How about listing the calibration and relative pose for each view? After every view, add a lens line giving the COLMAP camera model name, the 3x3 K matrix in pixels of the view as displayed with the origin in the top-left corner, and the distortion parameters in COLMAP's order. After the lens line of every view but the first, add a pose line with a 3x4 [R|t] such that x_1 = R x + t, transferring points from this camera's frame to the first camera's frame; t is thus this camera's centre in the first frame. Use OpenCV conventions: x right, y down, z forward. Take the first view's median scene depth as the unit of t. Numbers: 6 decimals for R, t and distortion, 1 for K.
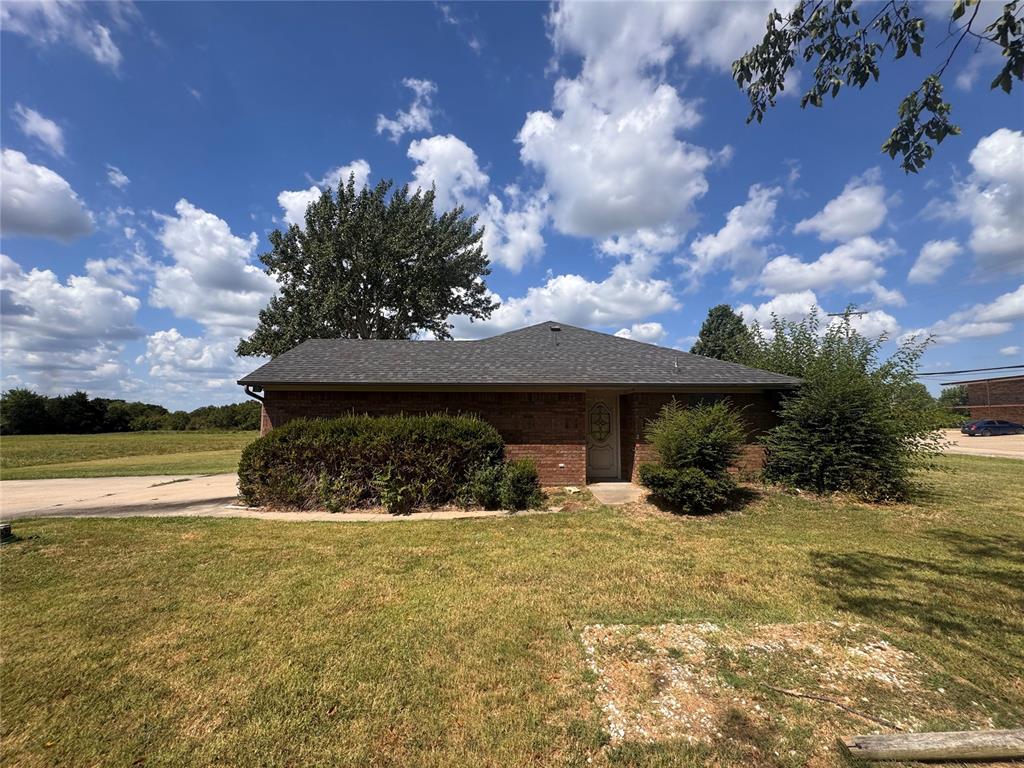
lens RADIAL K [[406.8, 0, 510.2], [0, 406.8, 383.7], [0, 0, 1]] dist [-0.003028, -0.000083]
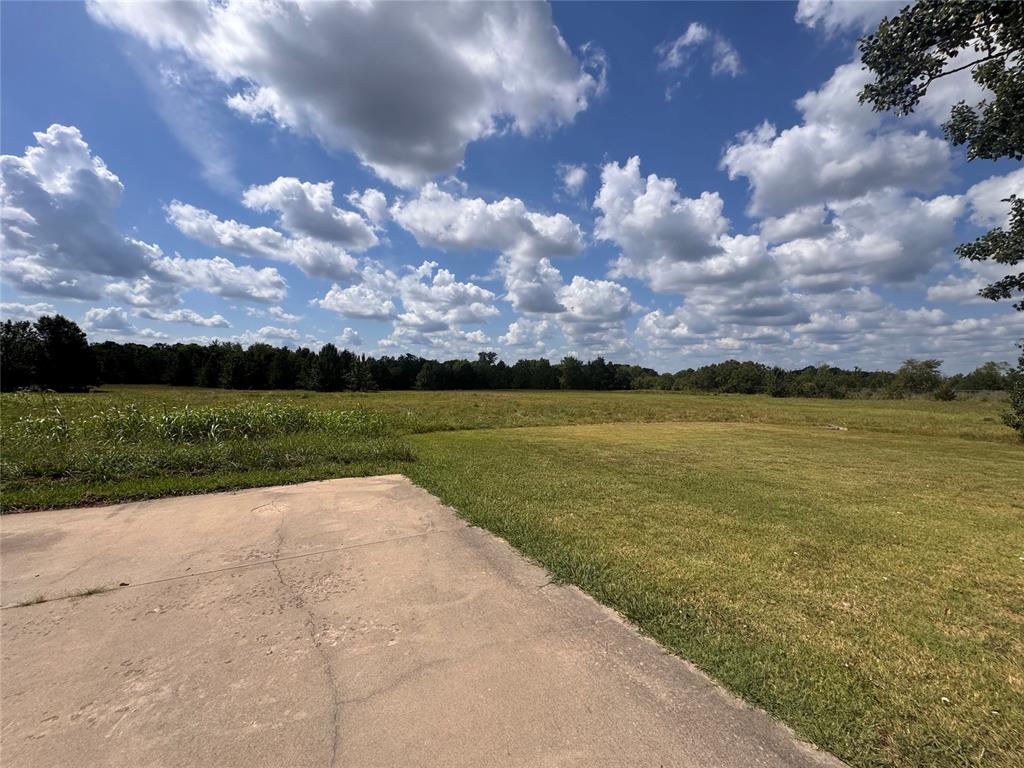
lens RADIAL K [[406.8, 0, 510.2], [0, 406.8, 383.7], [0, 0, 1]] dist [-0.003028, -0.000083]
pose [[0.499400, 0.021889, -0.866095, -0.094908], [0.056565, 0.996724, 0.057806, 0.012706], [0.864523, -0.077859, 0.496526, 0.115182]]
